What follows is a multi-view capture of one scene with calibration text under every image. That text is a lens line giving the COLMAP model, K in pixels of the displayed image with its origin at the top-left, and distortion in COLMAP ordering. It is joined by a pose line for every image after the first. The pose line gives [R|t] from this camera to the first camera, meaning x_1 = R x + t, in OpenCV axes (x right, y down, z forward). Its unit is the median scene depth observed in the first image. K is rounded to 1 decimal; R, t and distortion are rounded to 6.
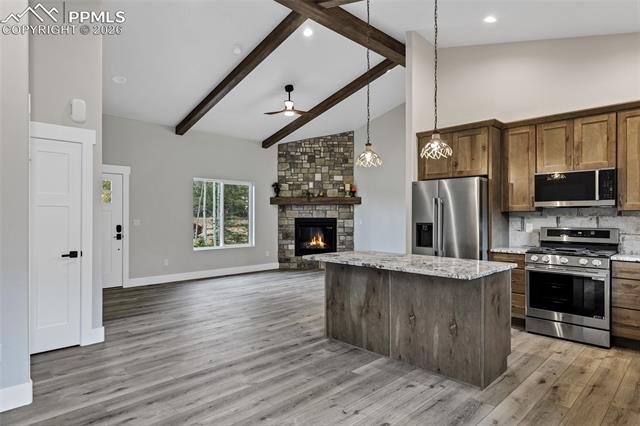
lens RADIAL K [[405.8, 0, 315.8], [0, 405.8, 215.3], [0, 0, 1]] dist [-0.013616, 0.010964]
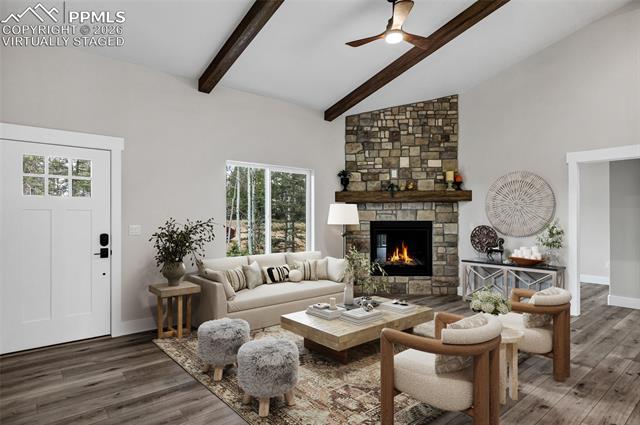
lens RADIAL K [[405.8, 0, 324.6], [0, 405.8, 213.5], [0, 0, 1]] dist [-0.013616, 0.010964]
pose [[0.998496, -0.000950, -0.054808, -0.094301], [0.000361, 0.999942, -0.010751, 0.000682], [0.054815, 0.010715, 0.998439, 0.306920]]
